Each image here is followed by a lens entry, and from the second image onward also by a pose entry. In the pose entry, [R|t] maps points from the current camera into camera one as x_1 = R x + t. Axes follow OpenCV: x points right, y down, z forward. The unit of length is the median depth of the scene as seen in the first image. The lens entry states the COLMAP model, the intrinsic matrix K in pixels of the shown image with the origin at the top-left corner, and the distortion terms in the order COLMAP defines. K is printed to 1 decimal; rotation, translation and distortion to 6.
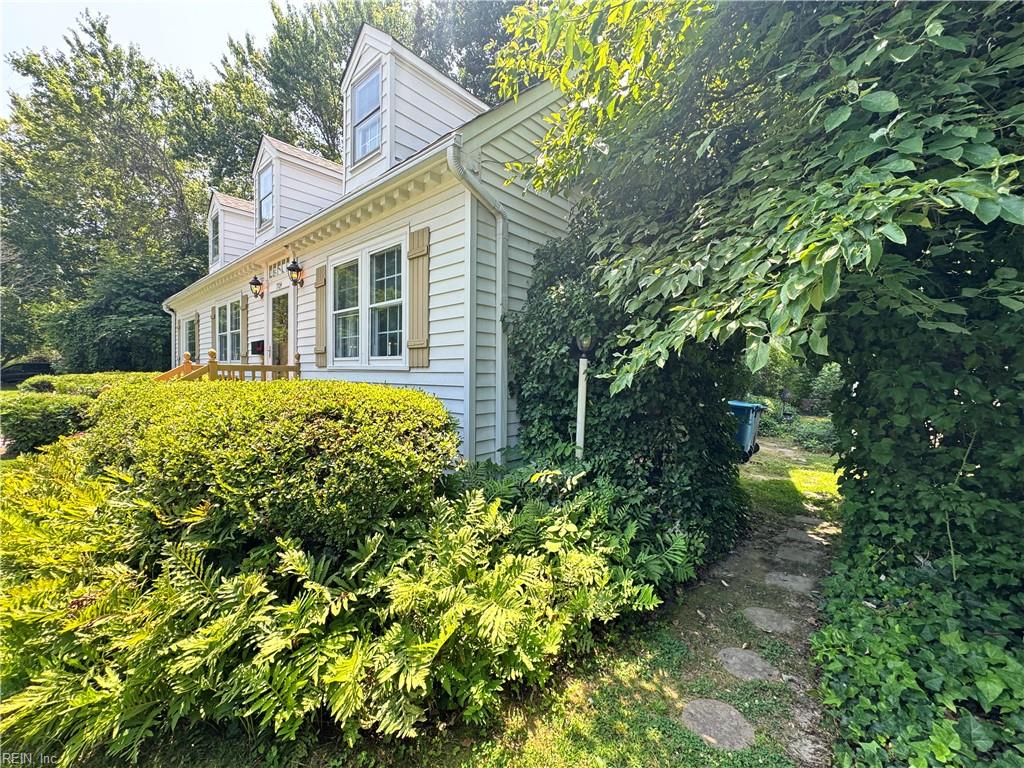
lens RADIAL K [[411.5, 0, 508.3], [0, 411.5, 382.1], [0, 0, 1]] dist [0.000742, 0.000593]
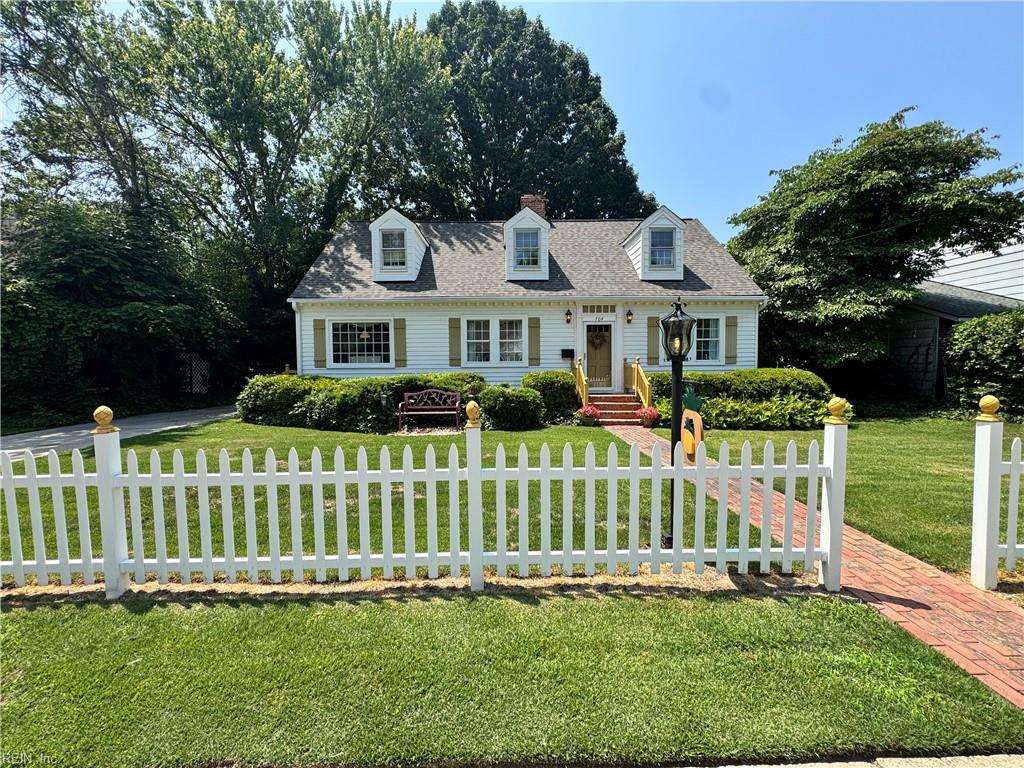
lens RADIAL K [[410.2, 0, 512.5], [0, 410.2, 385.6], [0, 0, 1]] dist [-0.001454, -0.000004]
pose [[0.730127, -0.051540, 0.681365, -1.622950], [0.035392, 0.998665, 0.037616, -0.022699], [-0.682394, -0.003349, 0.730977, -0.025359]]
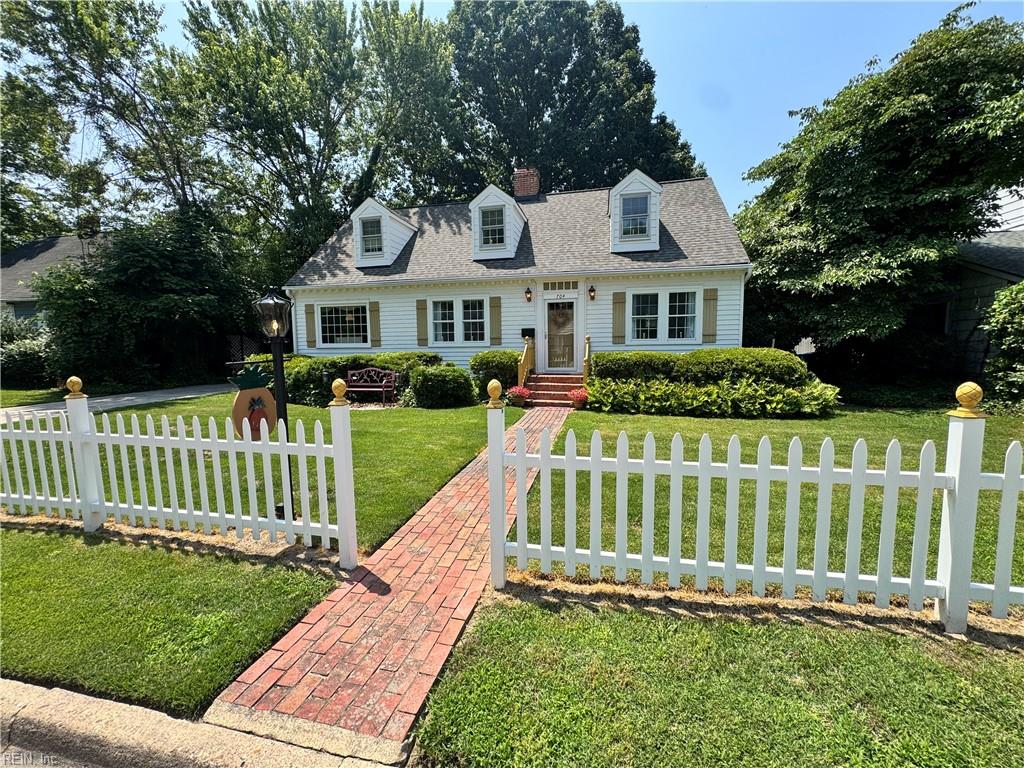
lens RADIAL K [[410.2, 0, 512.5], [0, 410.2, 385.6], [0, 0, 1]] dist [-0.001454, -0.000004]
pose [[0.868471, -0.069316, 0.490871, -1.260044], [0.034725, 0.996250, 0.079243, -0.007176], [-0.494523, -0.051775, 0.867621, -0.307515]]
